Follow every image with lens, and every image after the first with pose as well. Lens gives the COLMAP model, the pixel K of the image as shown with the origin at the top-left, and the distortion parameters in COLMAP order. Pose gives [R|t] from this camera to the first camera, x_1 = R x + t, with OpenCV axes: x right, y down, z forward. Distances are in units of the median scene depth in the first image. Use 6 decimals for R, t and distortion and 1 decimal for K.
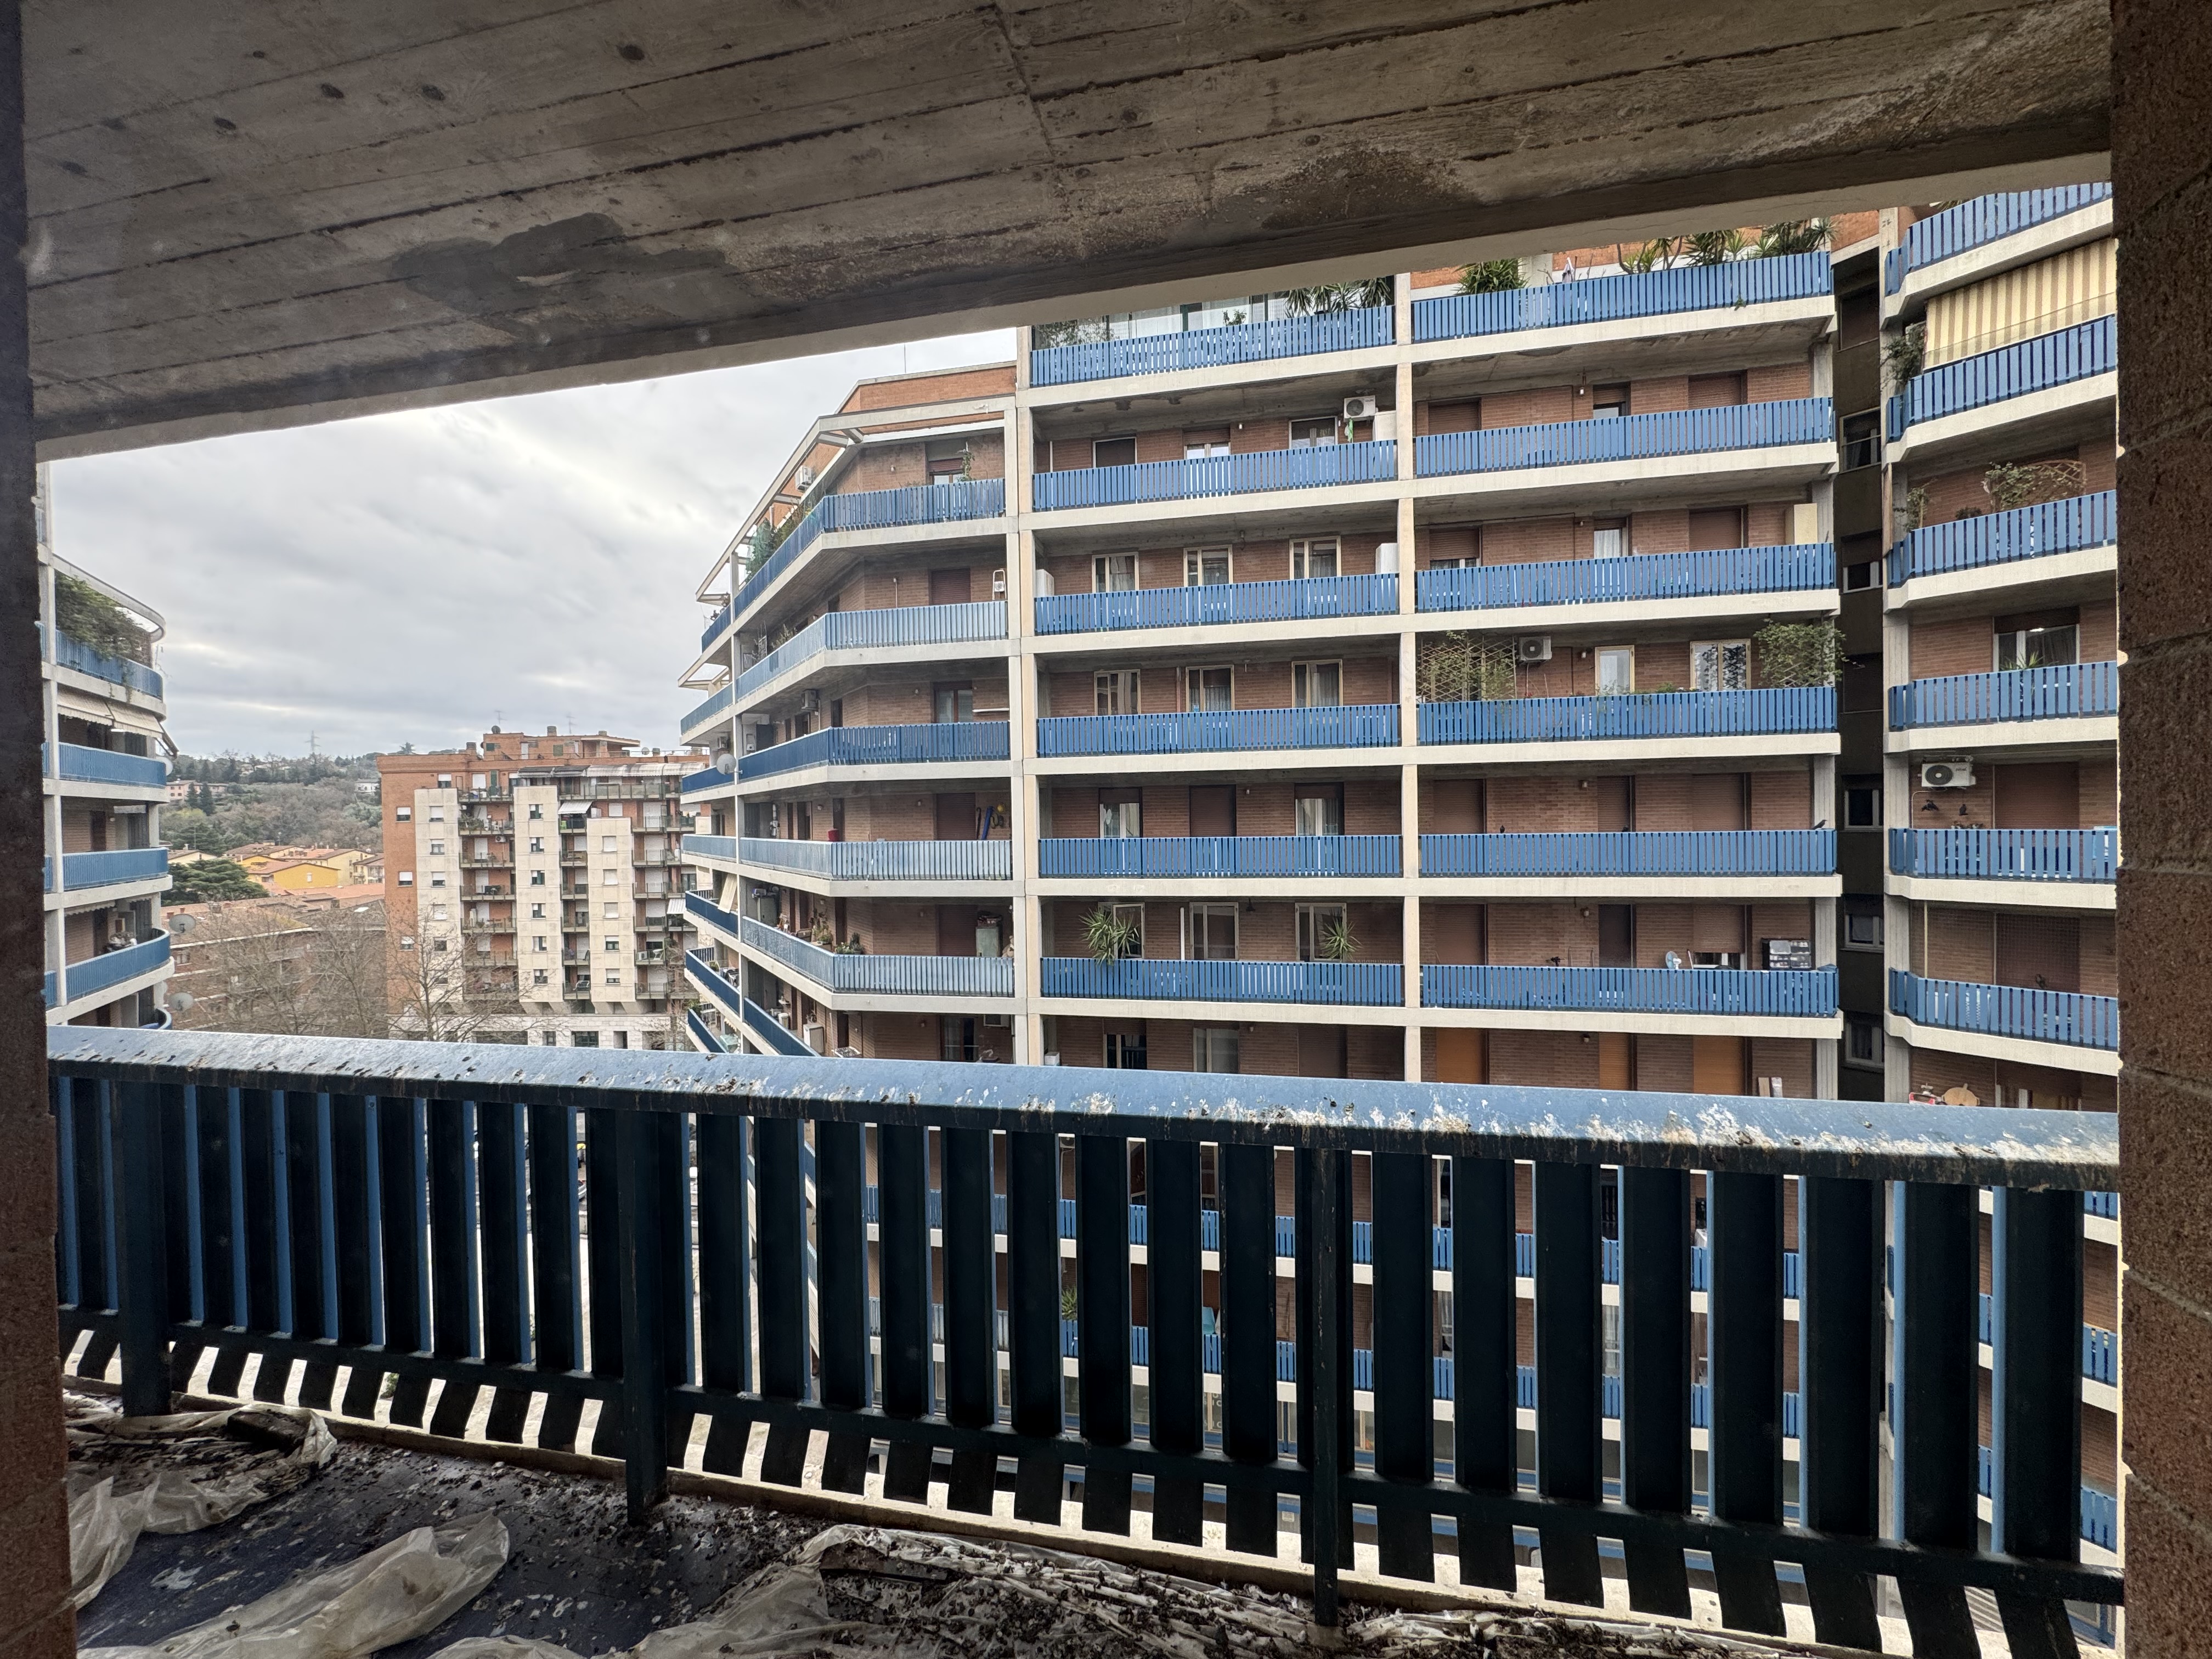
lens RADIAL K [[875.7, 0, 1106.0], [0, 875.7, 829.5], [0, 0, 1]] dist [-0.007906, 0.000391]
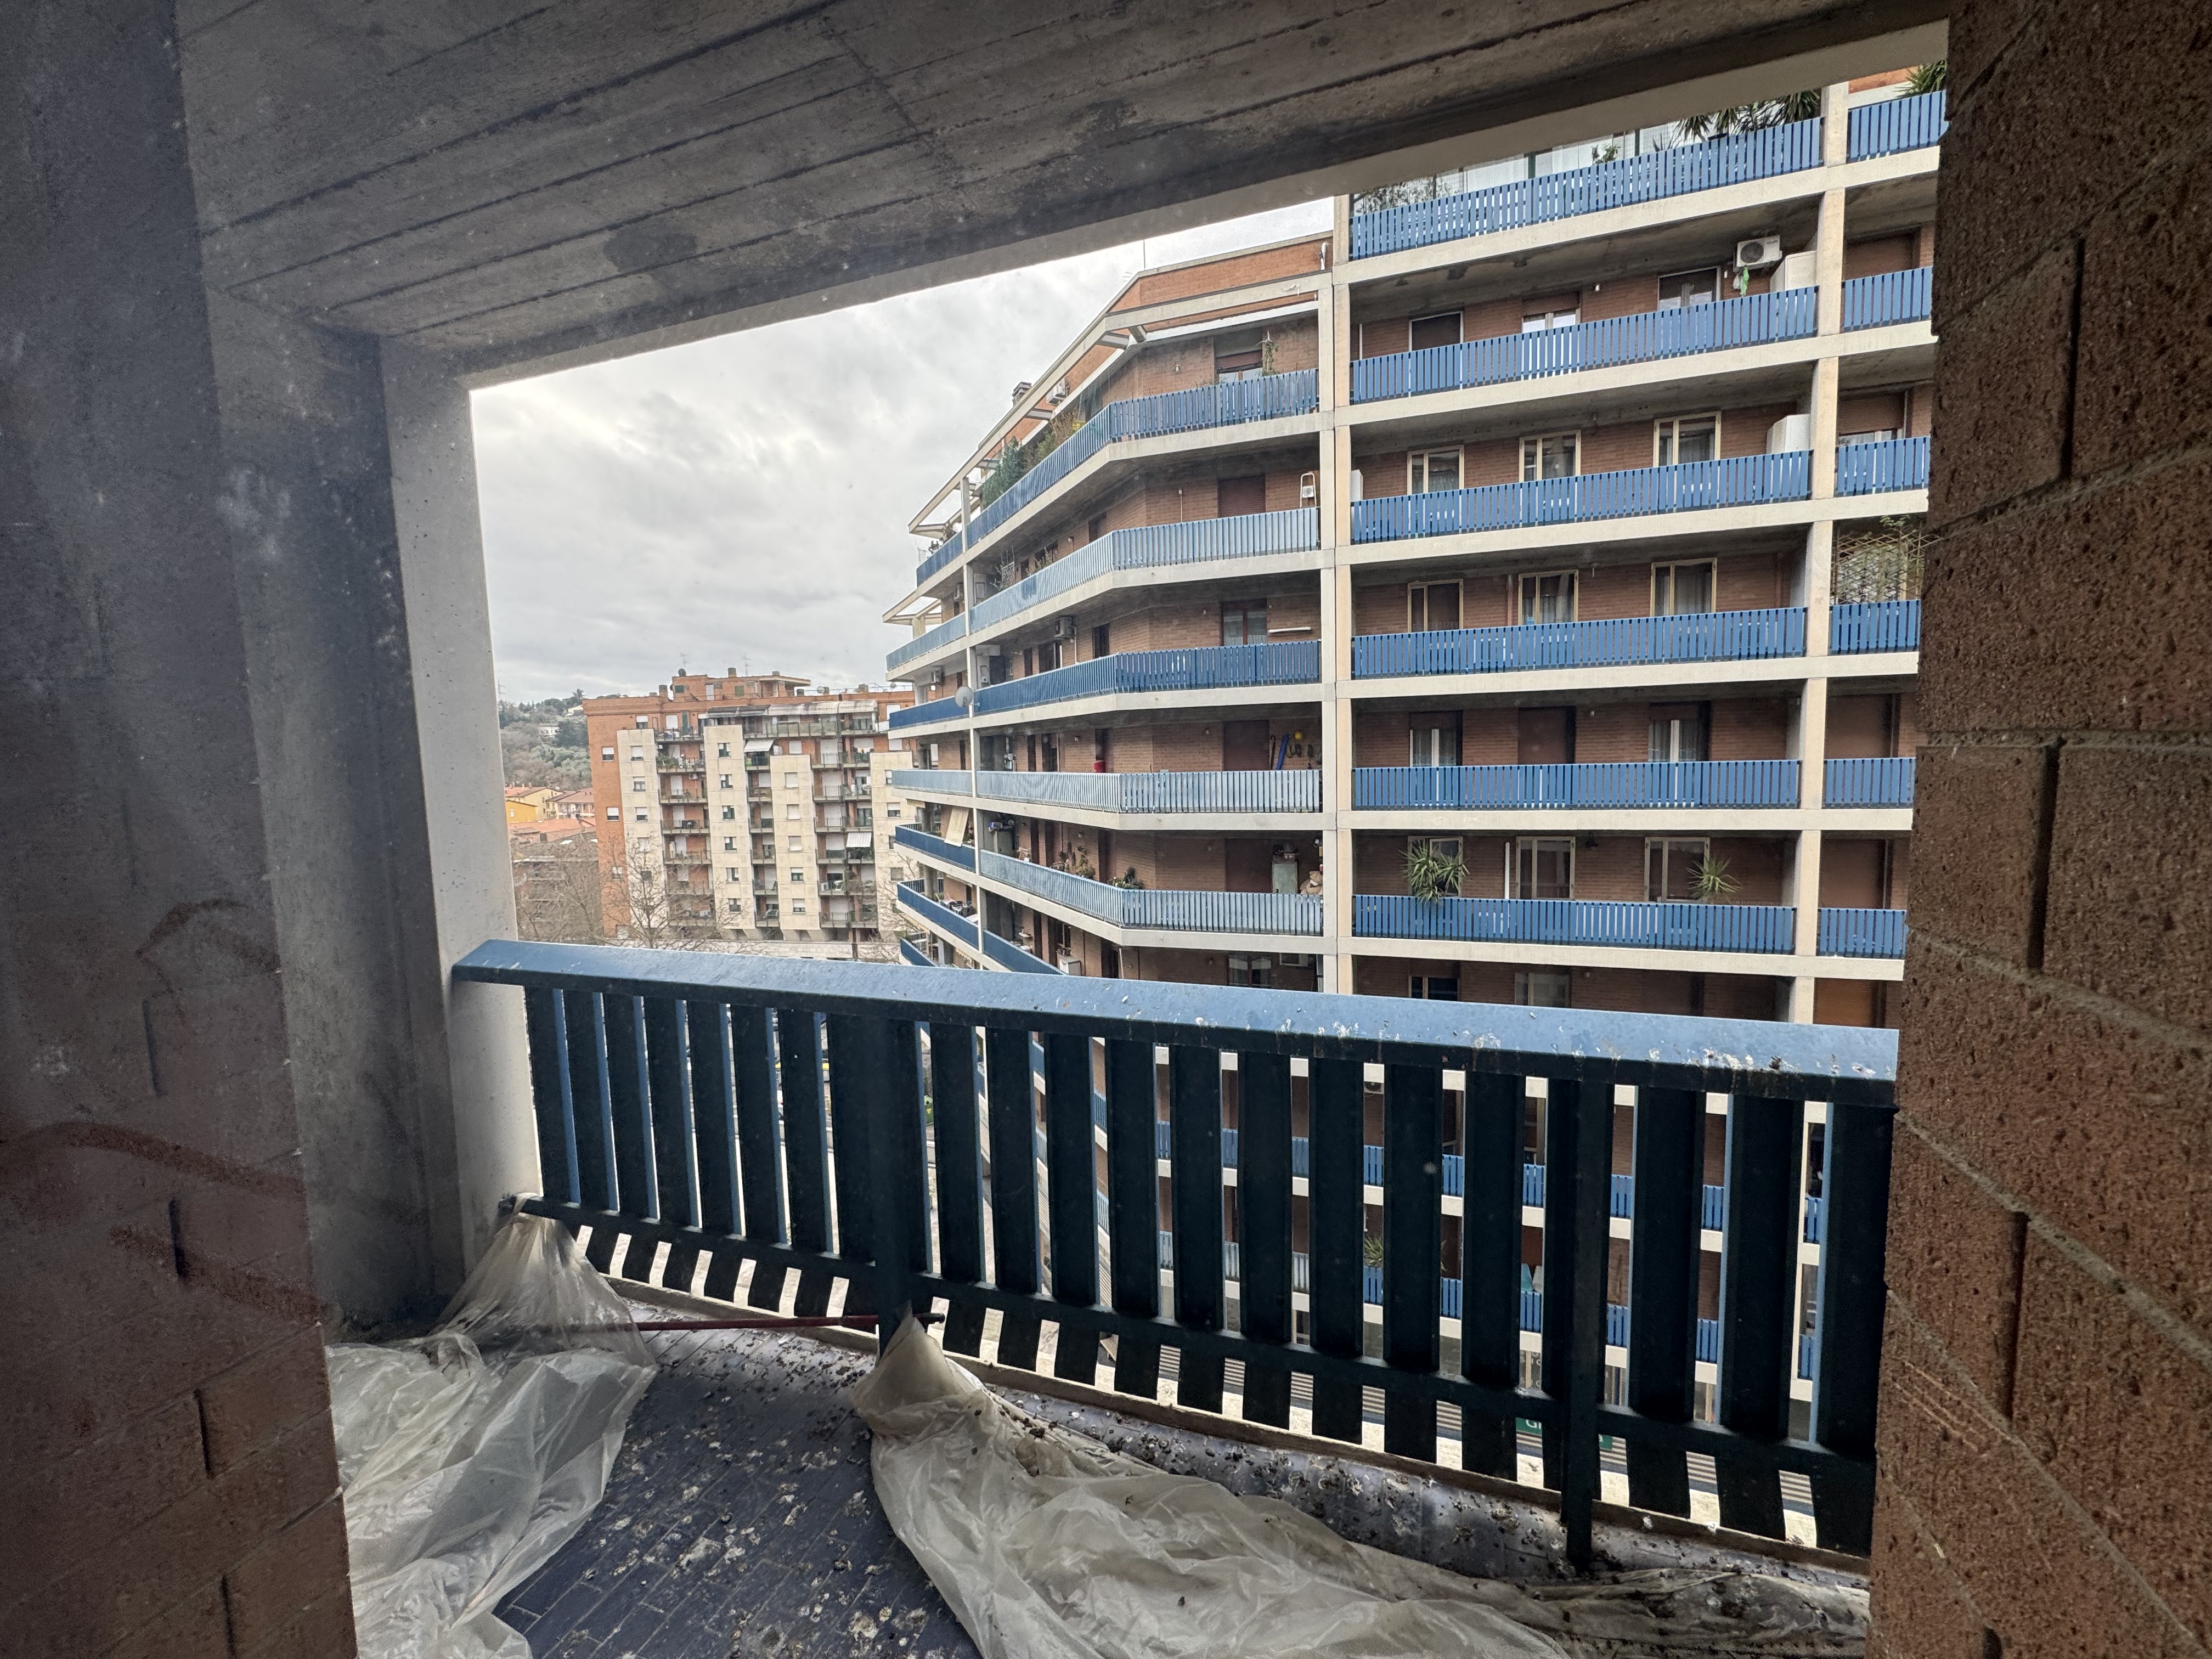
lens RADIAL K [[875.7, 0, 1106.0], [0, 875.7, 829.5], [0, 0, 1]] dist [-0.007906, 0.000391]
pose [[0.991175, -0.000013, -0.132559, -0.189386], [0.010016, 0.997149, 0.074795, 0.003183], [0.132180, -0.075463, 0.988349, 0.038761]]
